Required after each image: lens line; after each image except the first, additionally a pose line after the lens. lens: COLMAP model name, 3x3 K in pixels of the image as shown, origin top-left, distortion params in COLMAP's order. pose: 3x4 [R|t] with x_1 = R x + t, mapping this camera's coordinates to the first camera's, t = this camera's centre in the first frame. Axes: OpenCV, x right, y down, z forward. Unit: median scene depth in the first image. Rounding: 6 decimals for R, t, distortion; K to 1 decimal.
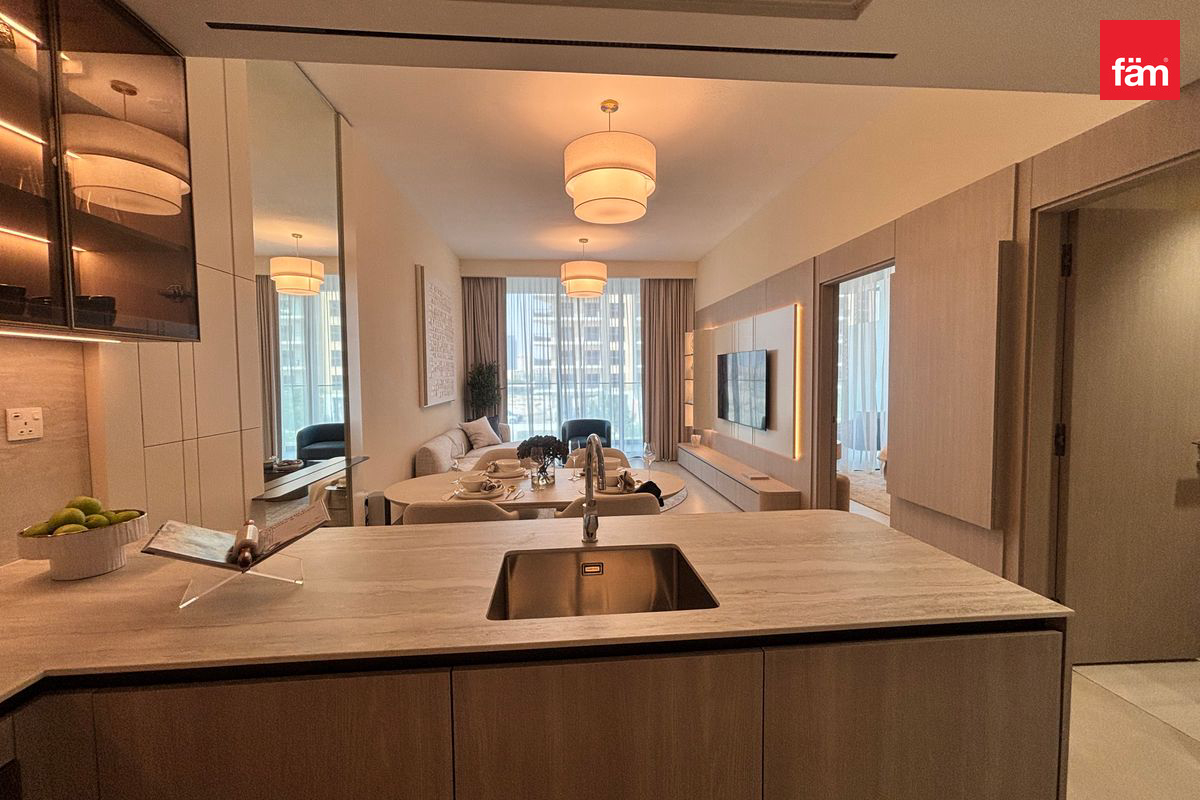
lens RADIAL K [[483.9, 0, 598.8], [0, 483.9, 397.0], [0, 0, 1]] dist [0.000357, -0.000671]
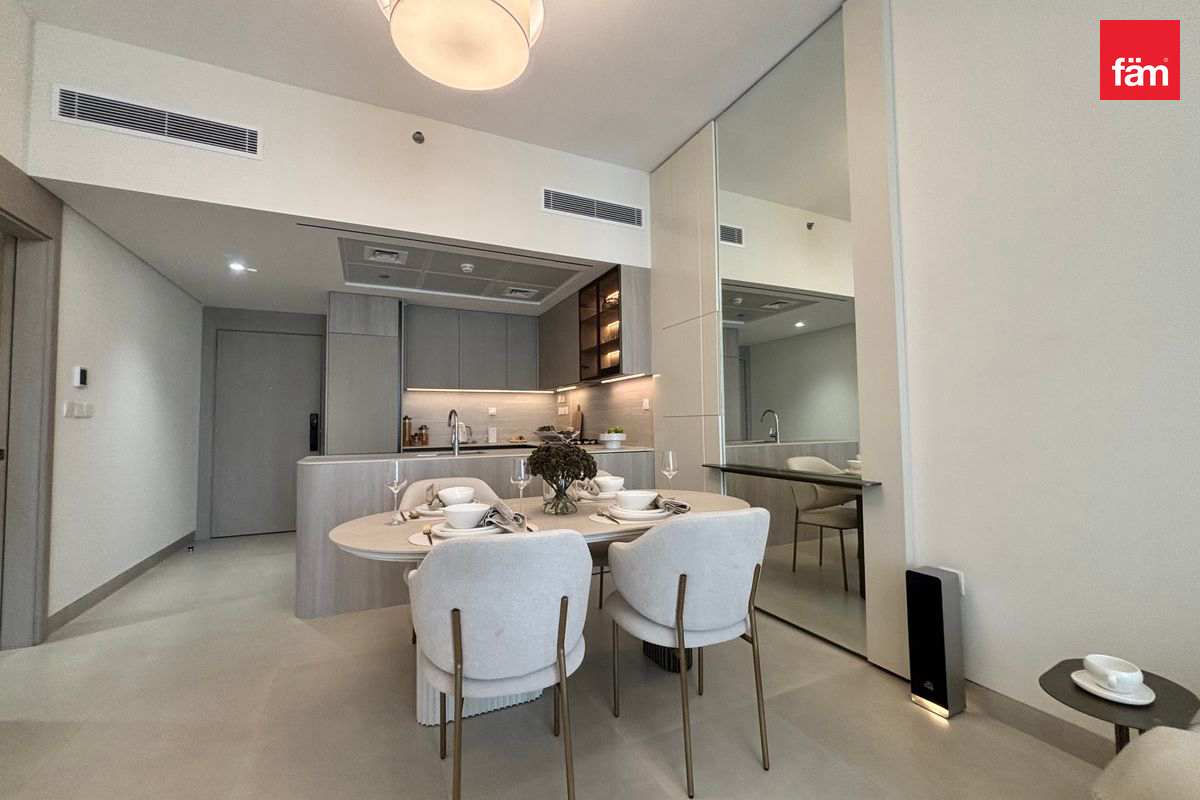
lens RADIAL K [[483.9, 0, 601.2], [0, 483.9, 401.1], [0, 0, 1]] dist [0.000357, -0.000671]
pose [[-0.934664, 0.002391, -0.355523, 0.037264], [0.004067, 0.999984, -0.003968, 0.010153], [0.355508, -0.005155, -0.934659, 0.819502]]
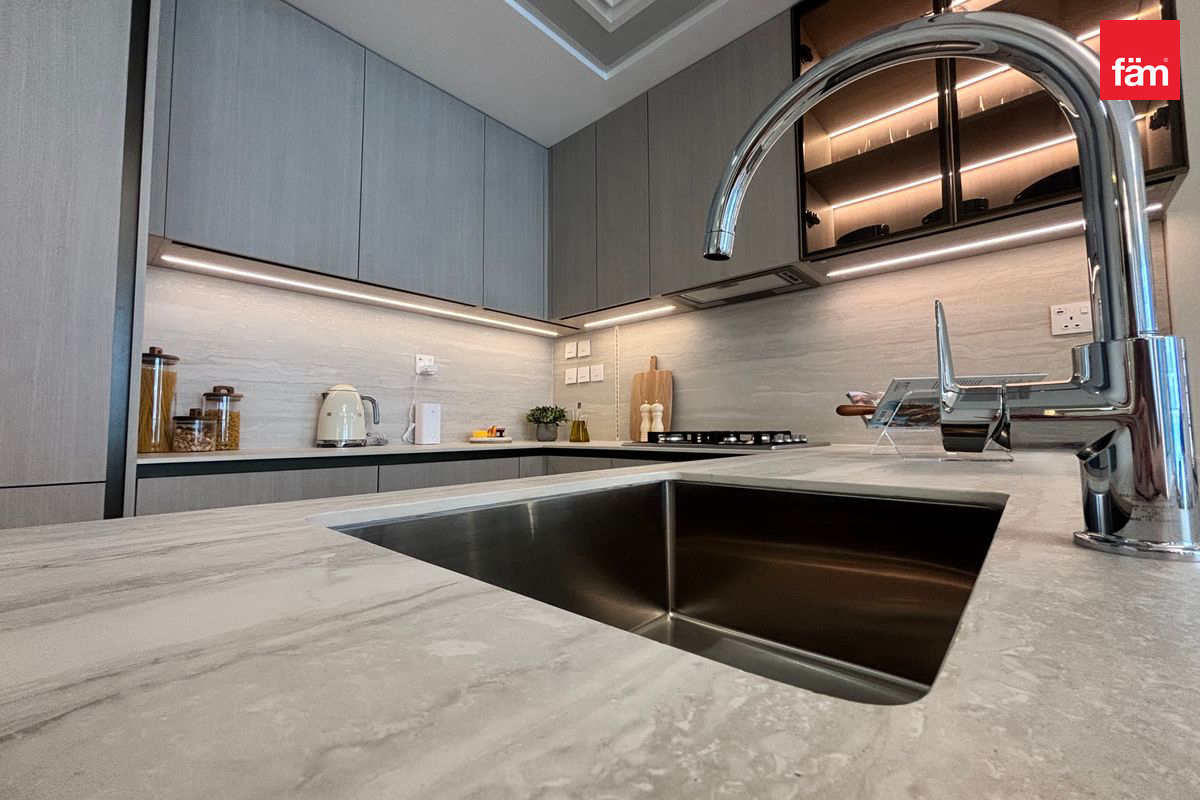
lens RADIAL K [[483.9, 0, 600.0], [0, 483.9, 400.0], [0, 0, 1]] dist [0.000357, -0.000671]
pose [[-0.734841, -0.028512, -0.677640, 0.054542], [-0.016712, 0.999574, -0.023935, 0.059171], [0.678033, -0.006264, -0.735005, 0.233895]]
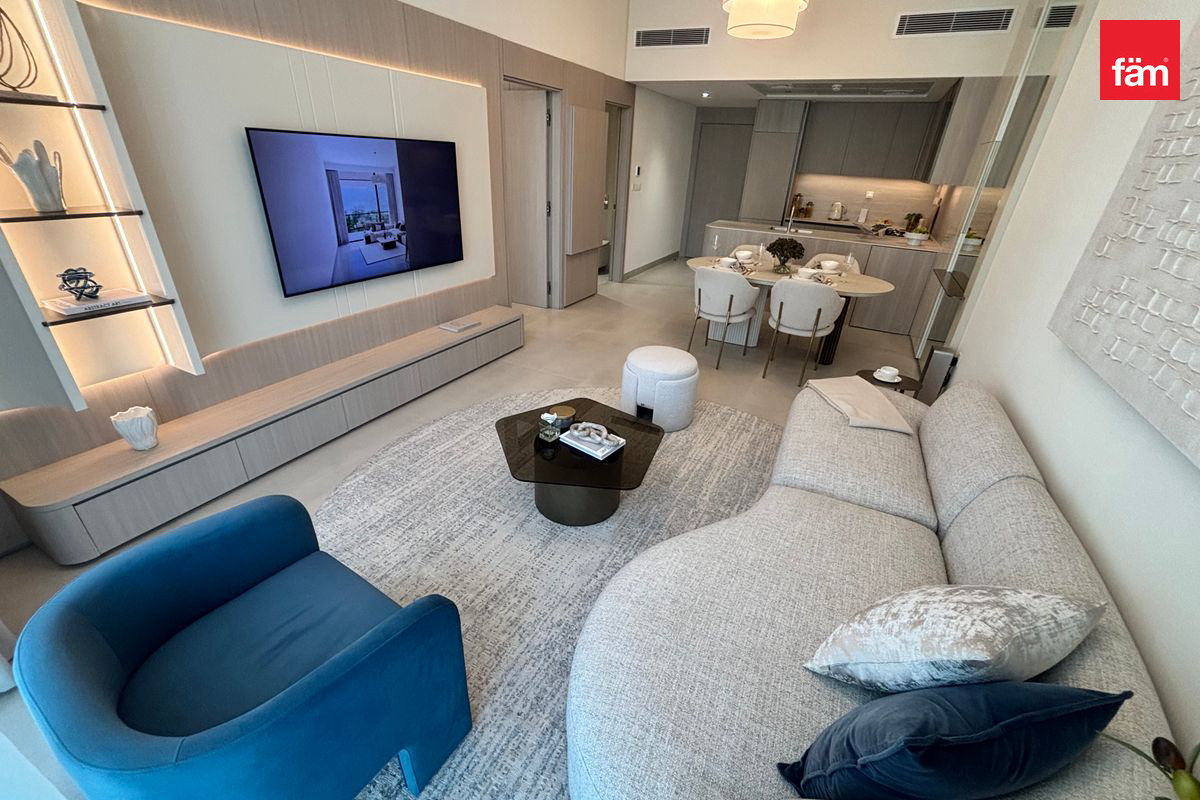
lens RADIAL K [[483.9, 0, 600.3], [0, 483.9, 402.2], [0, 0, 1]] dist [0.000357, -0.000671]
pose [[-0.849051, -0.269440, 0.454438, -0.209096], [-0.017667, 0.874172, 0.485295, -0.089034], [-0.528015, 0.404012, -0.746977, 1.246866]]
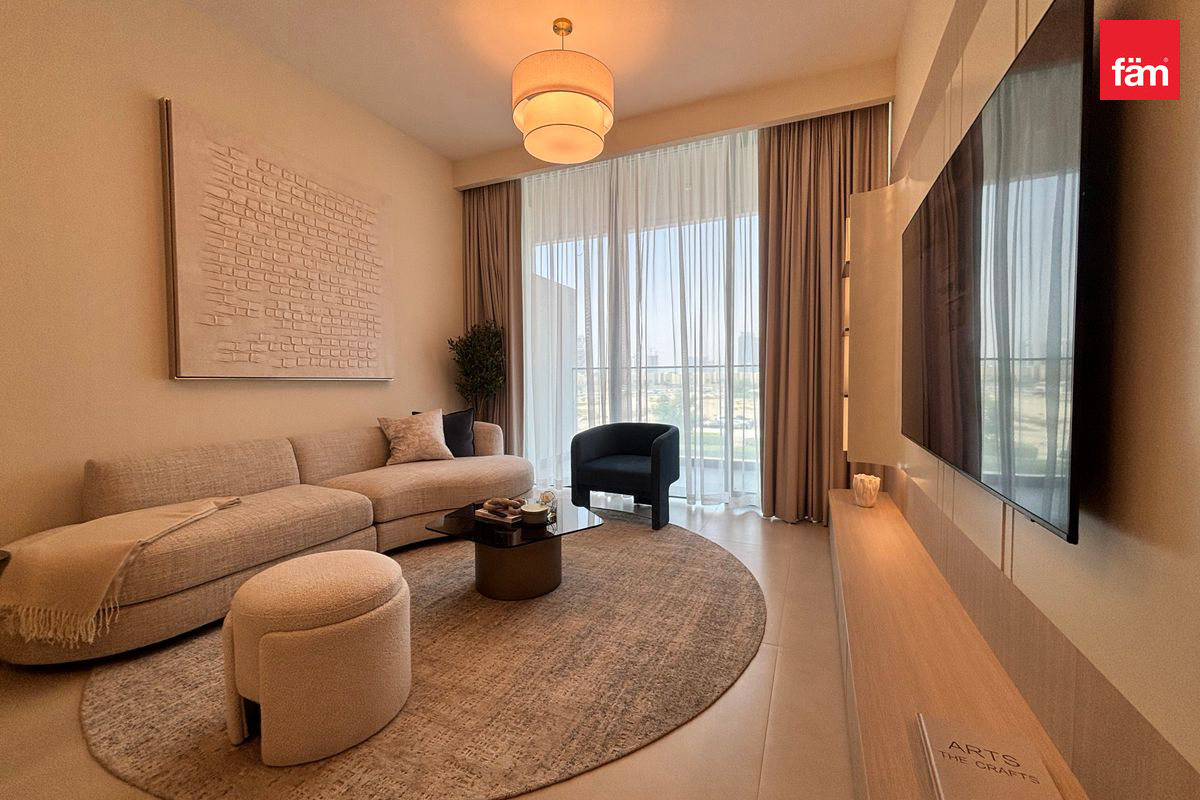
lens RADIAL K [[483.9, 0, 601.6], [0, 483.9, 400.6], [0, 0, 1]] dist [0.000357, -0.000671]
pose [[0.877242, 0.024914, -0.479401, 0.233173], [-0.024814, 0.999671, 0.006545, 0.024009], [0.479406, 0.006154, 0.877571, 0.646148]]
